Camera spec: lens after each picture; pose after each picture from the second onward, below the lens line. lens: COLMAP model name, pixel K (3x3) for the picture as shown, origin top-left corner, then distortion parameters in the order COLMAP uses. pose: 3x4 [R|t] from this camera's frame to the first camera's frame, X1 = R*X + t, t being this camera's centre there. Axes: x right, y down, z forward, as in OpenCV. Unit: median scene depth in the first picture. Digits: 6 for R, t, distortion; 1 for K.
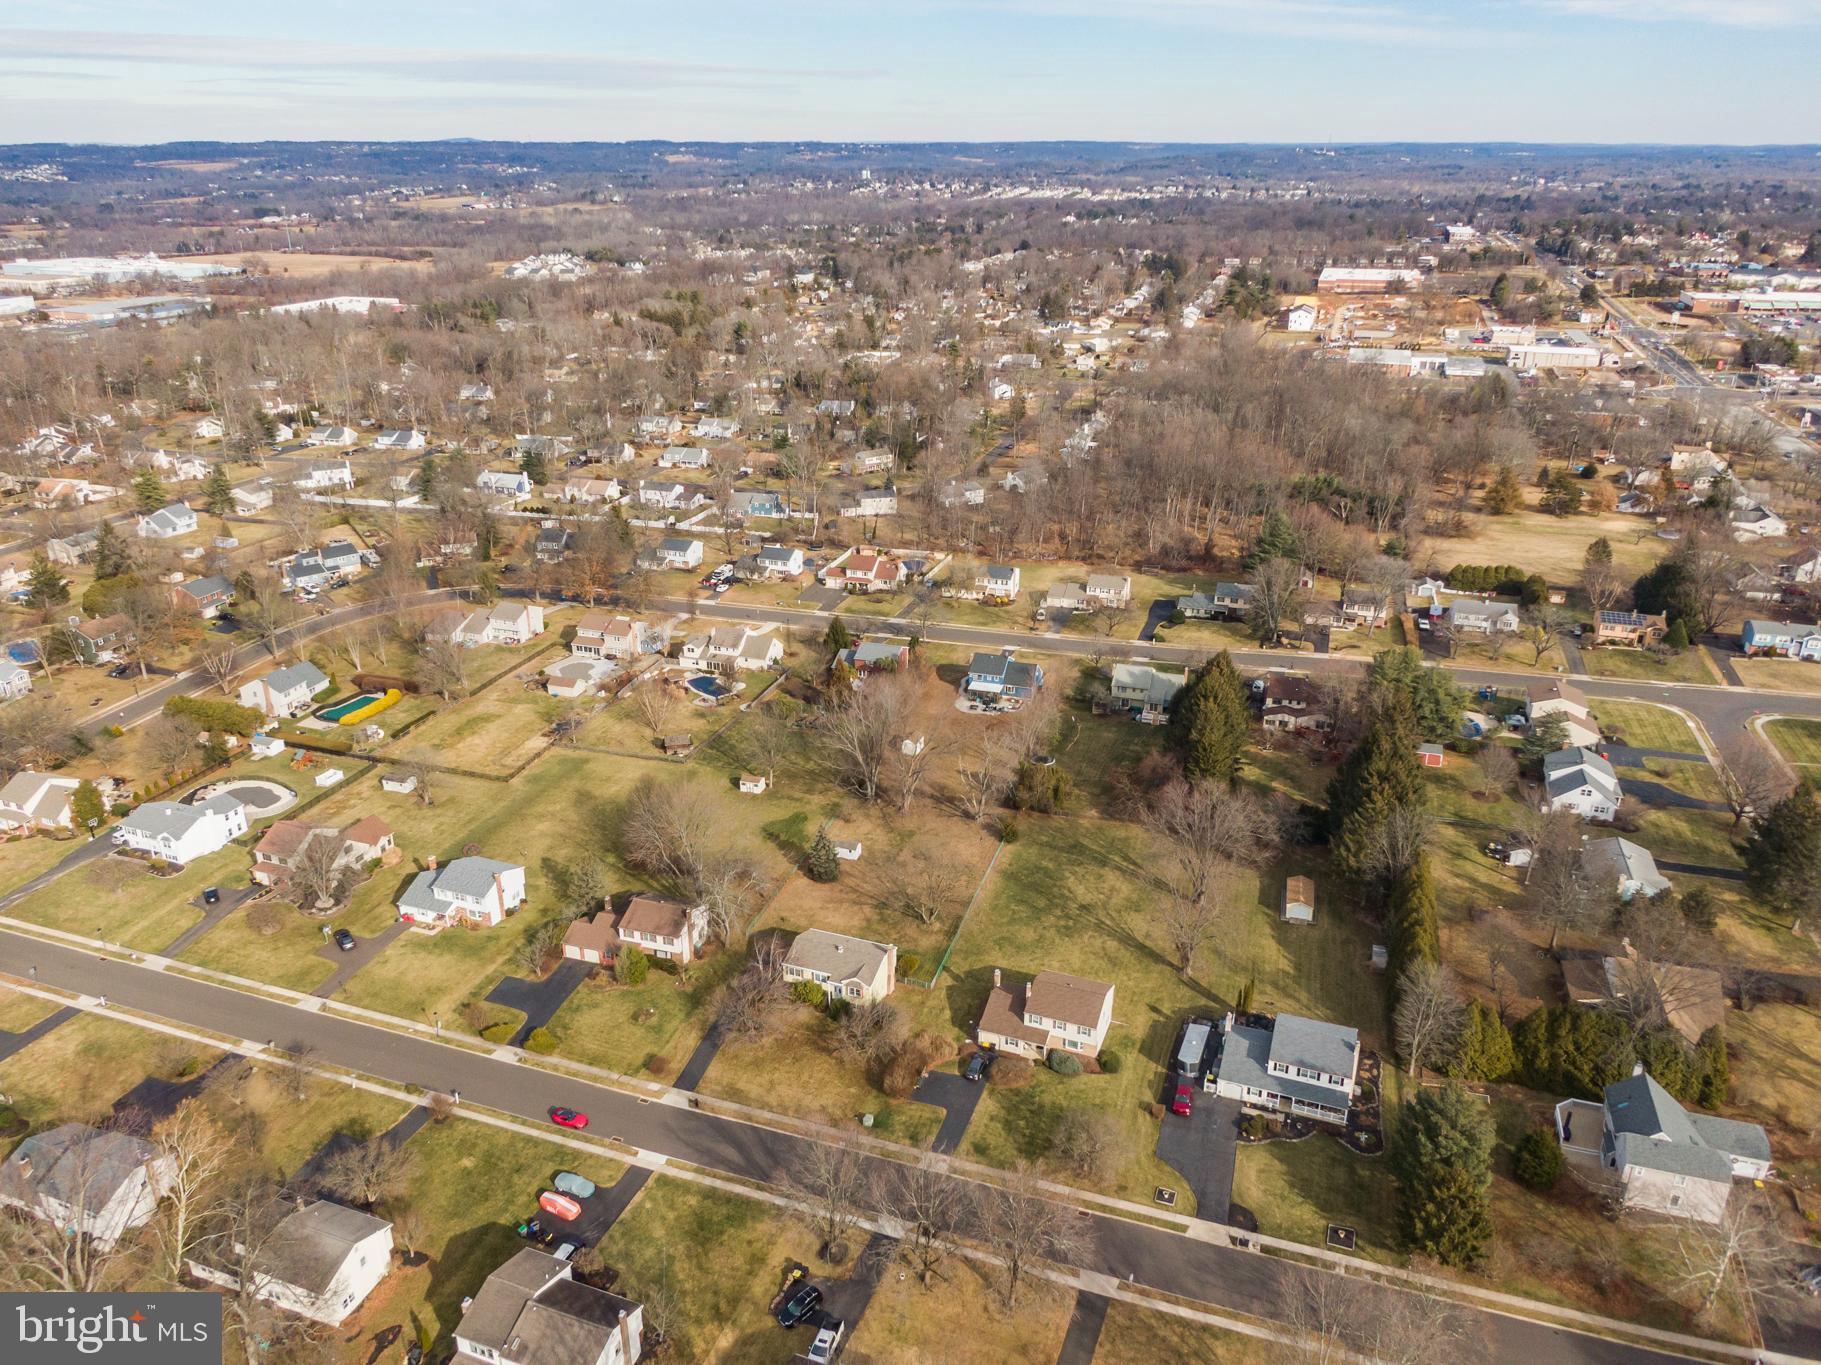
lens RADIAL K [[1278.1, 0, 904.8], [0, 1278.1, 719.2], [0, 0, 1]] dist [0.039781, -0.052089]
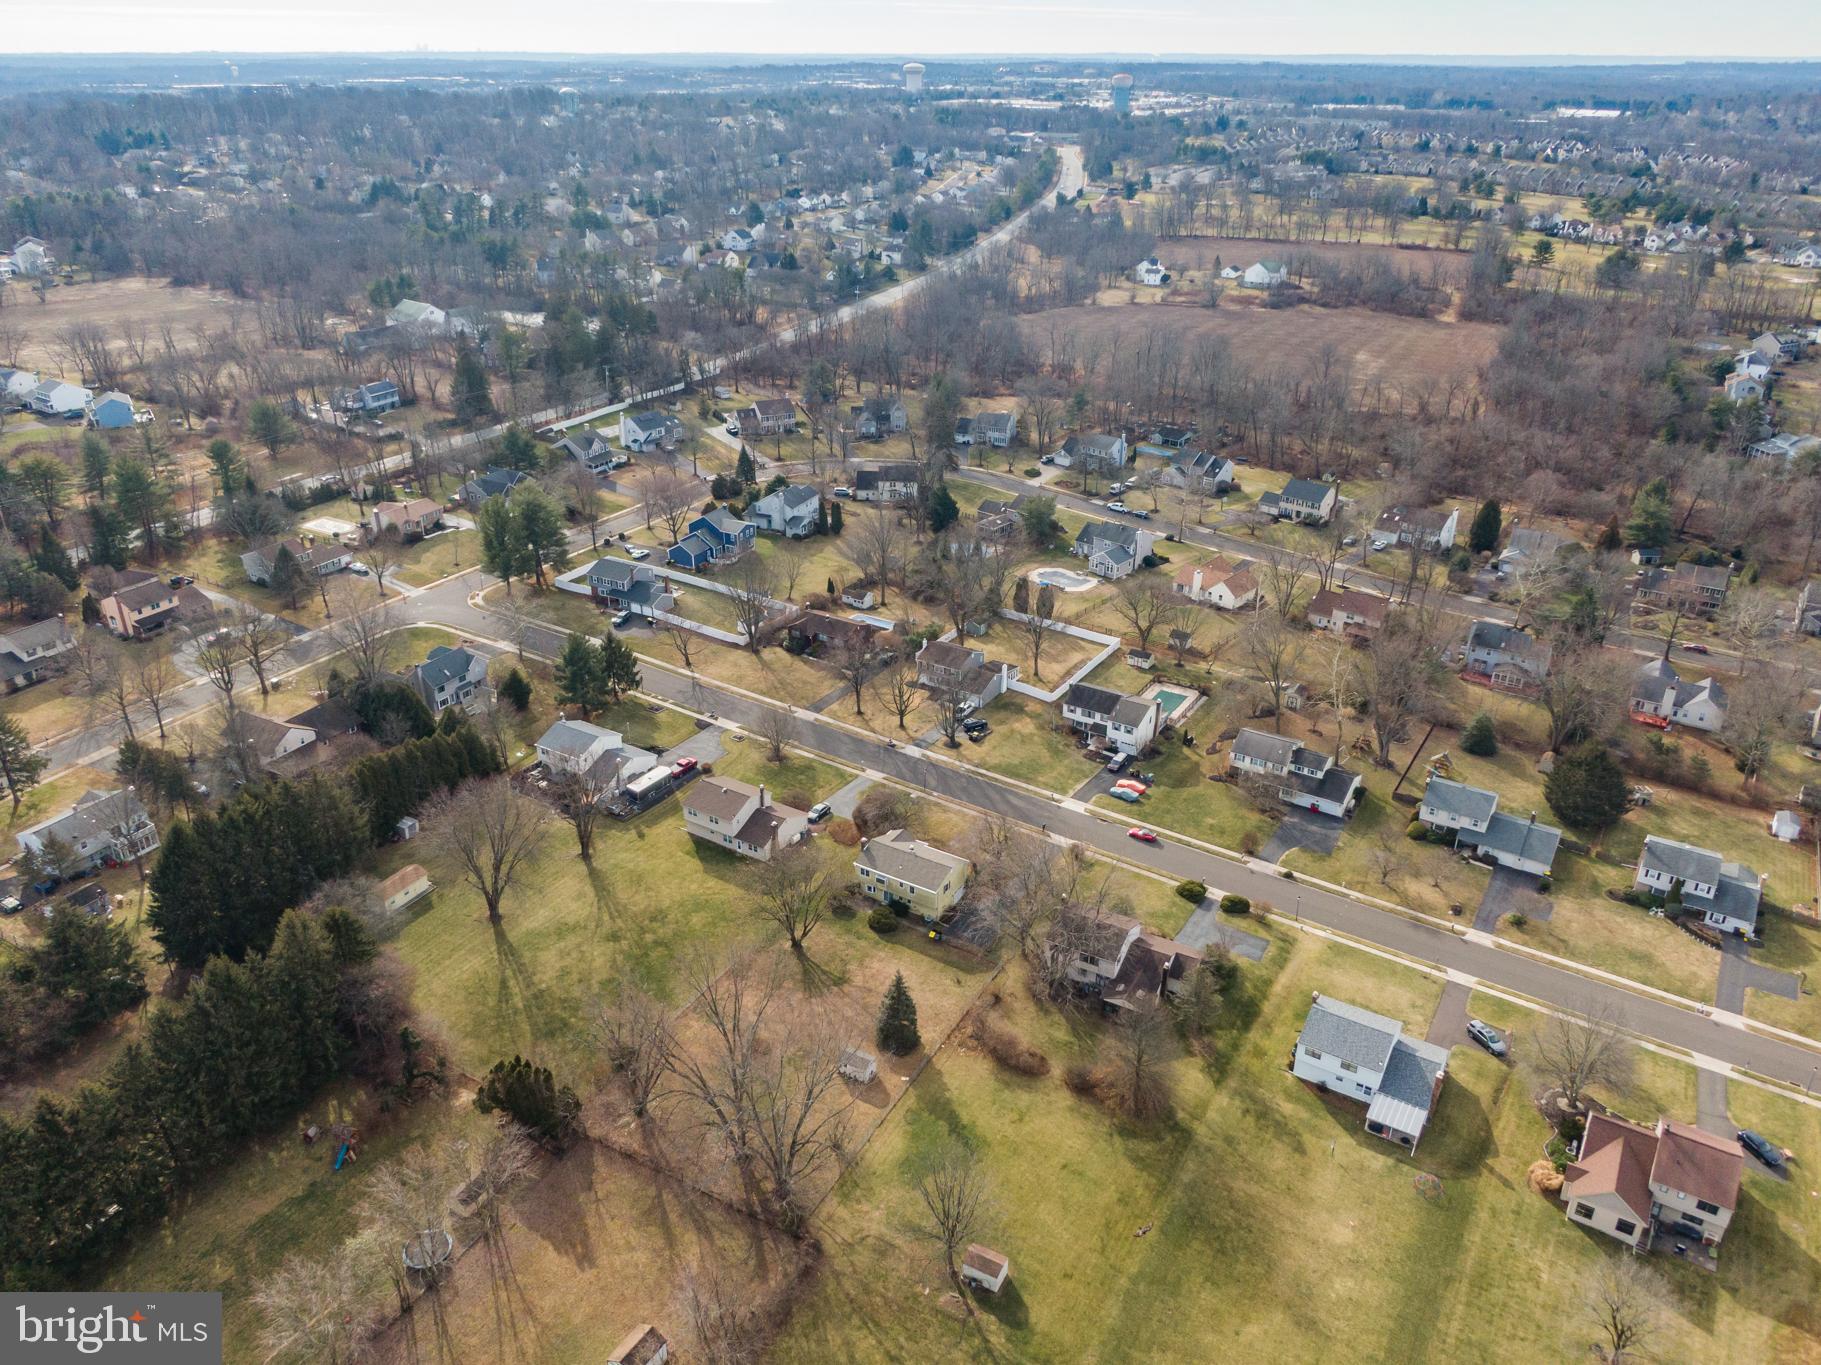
lens RADIAL K [[1293.3, 0, 910.5], [0, 1293.3, 682.5], [0, 0, 1]] dist [0.078494, -0.175918]
pose [[-0.981459, -0.086408, 0.171089, -0.237353], [0.076390, 0.642322, 0.762619, -0.762157], [-0.175791, 0.761549, -0.623812, 1.690299]]
